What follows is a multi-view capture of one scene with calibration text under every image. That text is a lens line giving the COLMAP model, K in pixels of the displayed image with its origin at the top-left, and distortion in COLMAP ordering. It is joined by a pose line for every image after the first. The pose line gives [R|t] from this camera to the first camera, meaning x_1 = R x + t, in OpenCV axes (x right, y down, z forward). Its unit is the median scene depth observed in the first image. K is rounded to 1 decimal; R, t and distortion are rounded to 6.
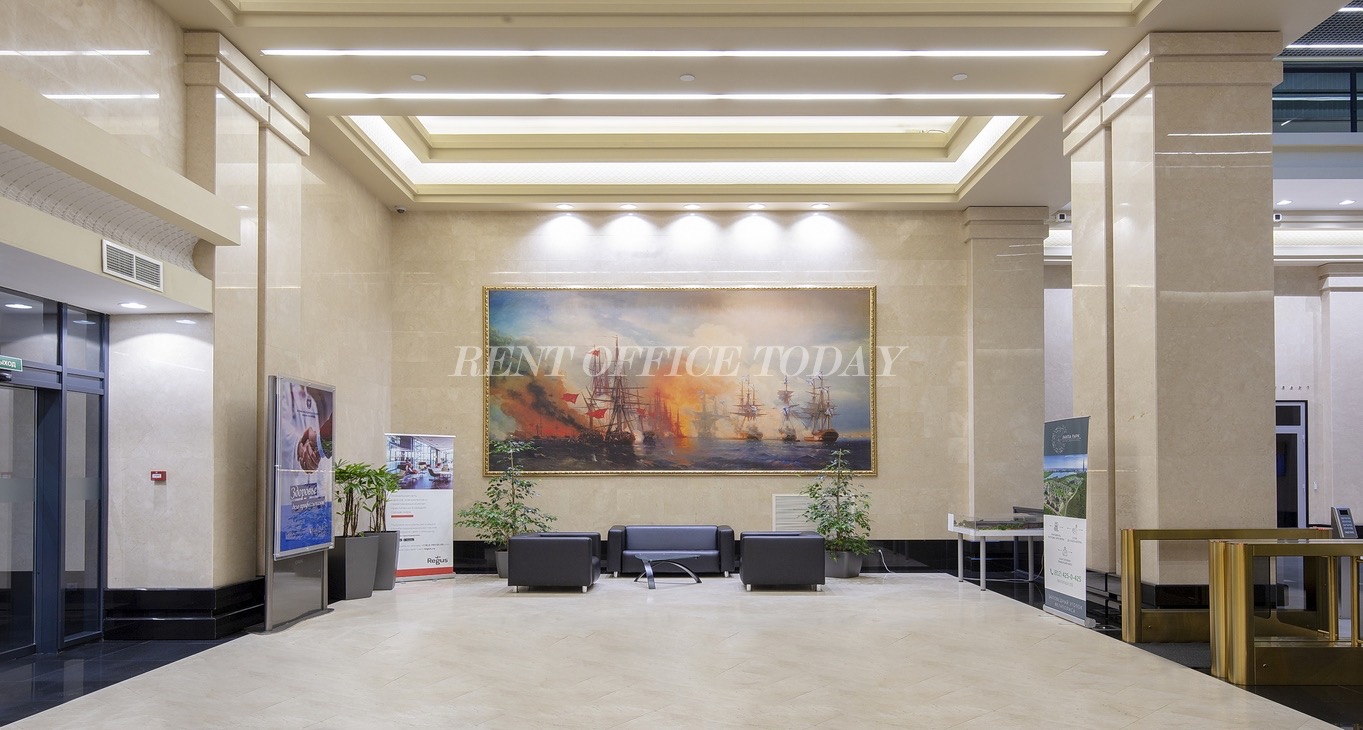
lens RADIAL K [[914.0, 0, 683.3], [0, 914.0, 452.7], [0, 0, 1]] dist [0.003855, 0.000528]
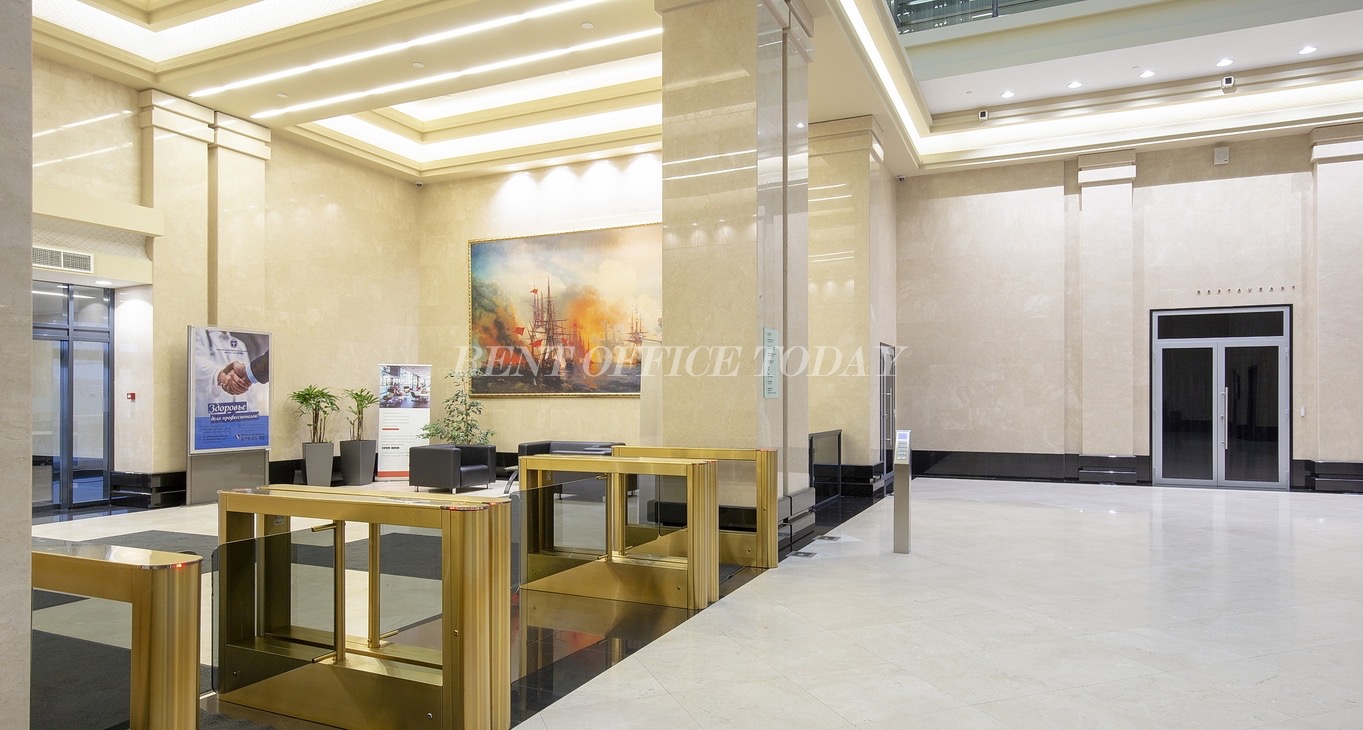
lens RADIAL K [[896.0, 0, 679.7], [0, 896.0, 388.4], [0, 0, 1]] dist [0.001437, 0.000969]
pose [[0.894251, -0.003321, -0.447554, 0.584344], [0.008395, 0.999921, 0.009355, 0.004647], [0.447488, -0.012123, 0.894208, 0.068092]]
